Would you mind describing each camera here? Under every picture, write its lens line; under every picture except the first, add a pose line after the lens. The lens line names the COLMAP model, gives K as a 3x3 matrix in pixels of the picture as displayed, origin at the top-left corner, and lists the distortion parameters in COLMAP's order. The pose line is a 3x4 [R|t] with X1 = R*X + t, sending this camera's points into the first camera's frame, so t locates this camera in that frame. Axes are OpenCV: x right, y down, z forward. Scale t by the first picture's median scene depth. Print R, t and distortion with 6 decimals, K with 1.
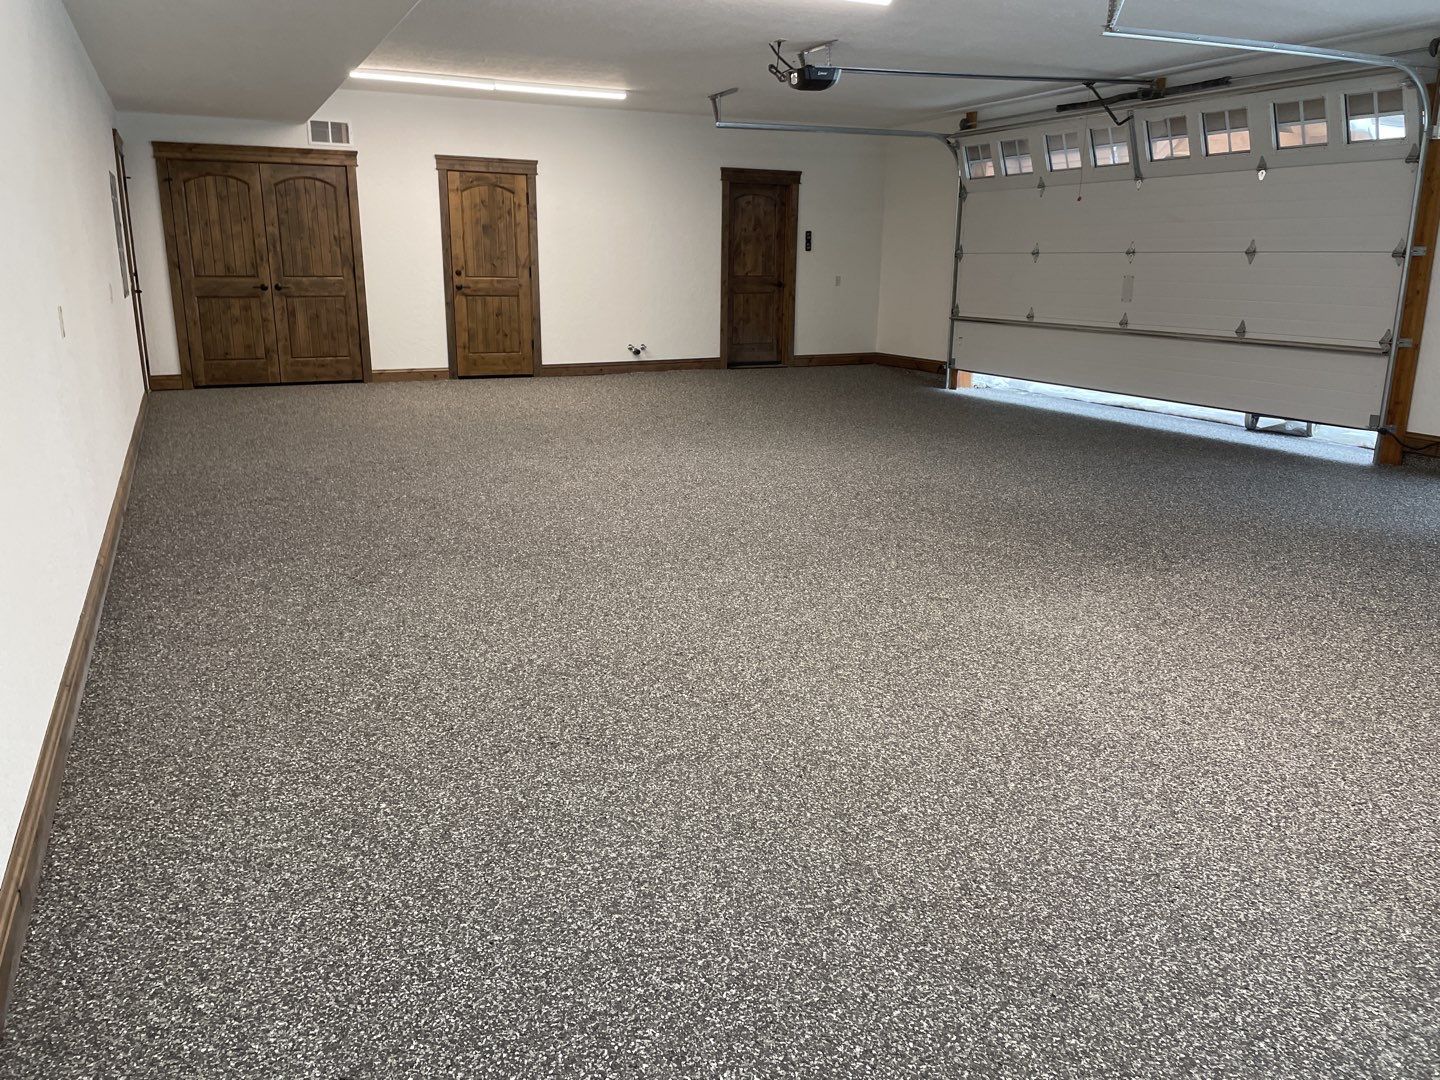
lens RADIAL K [[1083.4, 0, 725.4], [0, 1083.4, 516.0], [0, 0, 1]] dist [0.097500, -0.147687]
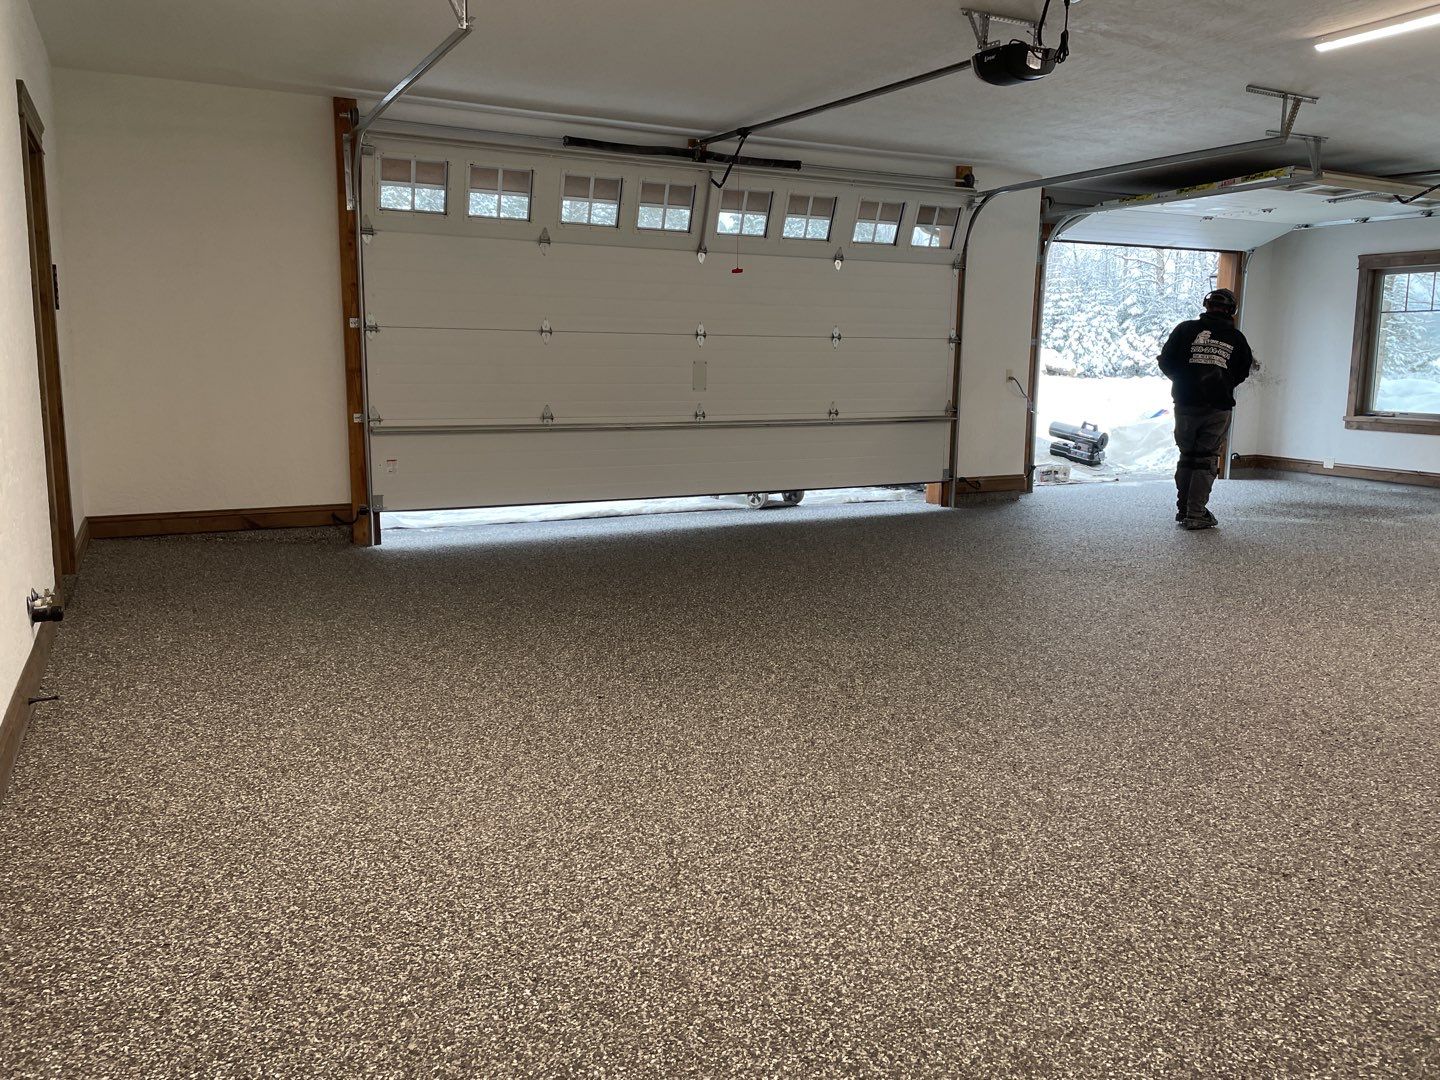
lens RADIAL K [[1083.4, 0, 725.4], [0, 1083.4, 516.0], [0, 0, 1]] dist [0.097500, -0.147687]
pose [[-0.020890, -0.162383, 0.986507, -0.498658], [0.215437, 0.962810, 0.163045, -0.237295], [-0.976294, 0.215936, 0.014870, 0.995753]]
